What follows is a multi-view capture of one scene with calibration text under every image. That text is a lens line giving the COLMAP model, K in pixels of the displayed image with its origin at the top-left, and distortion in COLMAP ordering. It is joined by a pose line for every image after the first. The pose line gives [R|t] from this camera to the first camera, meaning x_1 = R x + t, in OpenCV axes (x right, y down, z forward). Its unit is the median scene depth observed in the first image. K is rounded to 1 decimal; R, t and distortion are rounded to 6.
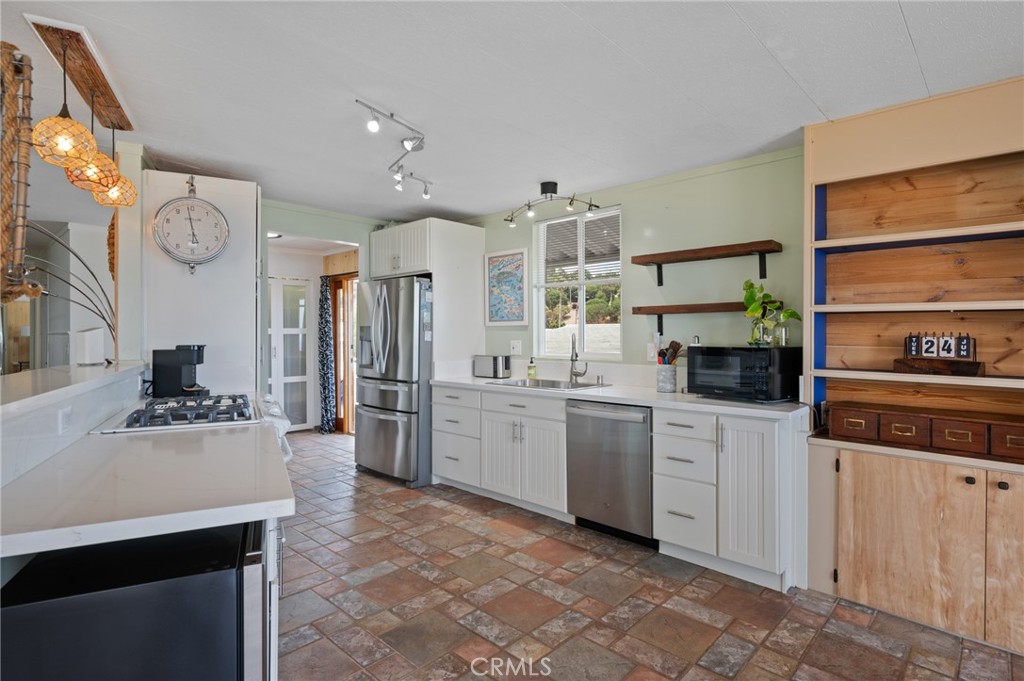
lens RADIAL K [[524.3, 0, 513.0], [0, 524.3, 338.6], [0, 0, 1]] dist [-0.005706, -0.000342]
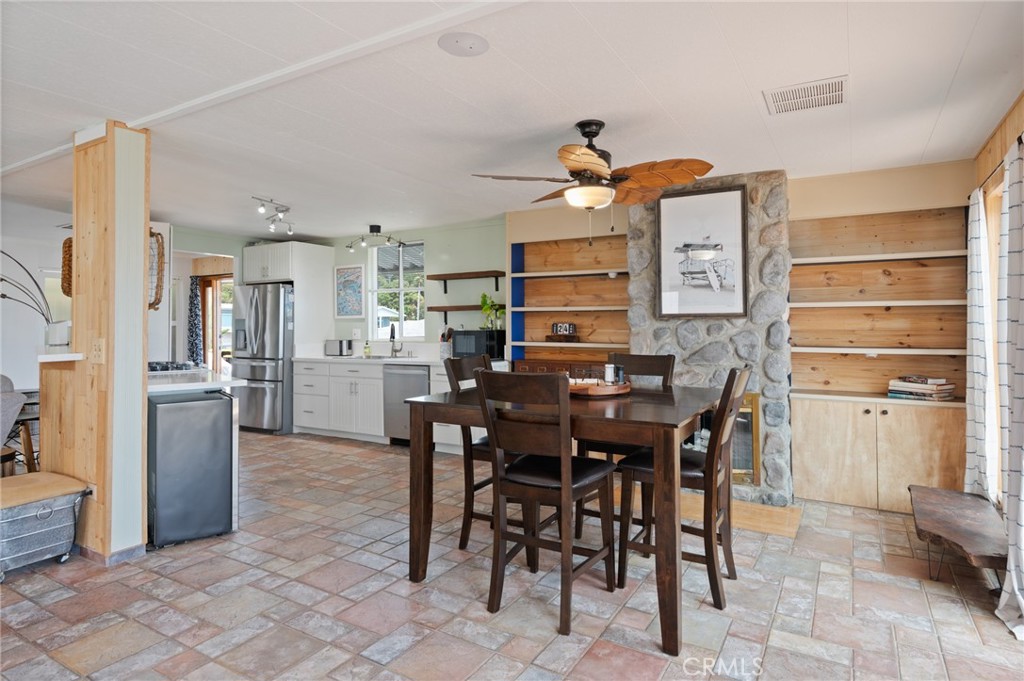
lens RADIAL K [[569.4, 0, 518.1], [0, 569.4, 318.1], [0, 0, 1]] dist [0.002470, -0.000541]
pose [[0.973342, -0.001069, 0.229354, 0.082759], [0.006600, 0.999706, -0.023350, 0.013985], [-0.229262, 0.024241, 0.973063, -0.631544]]
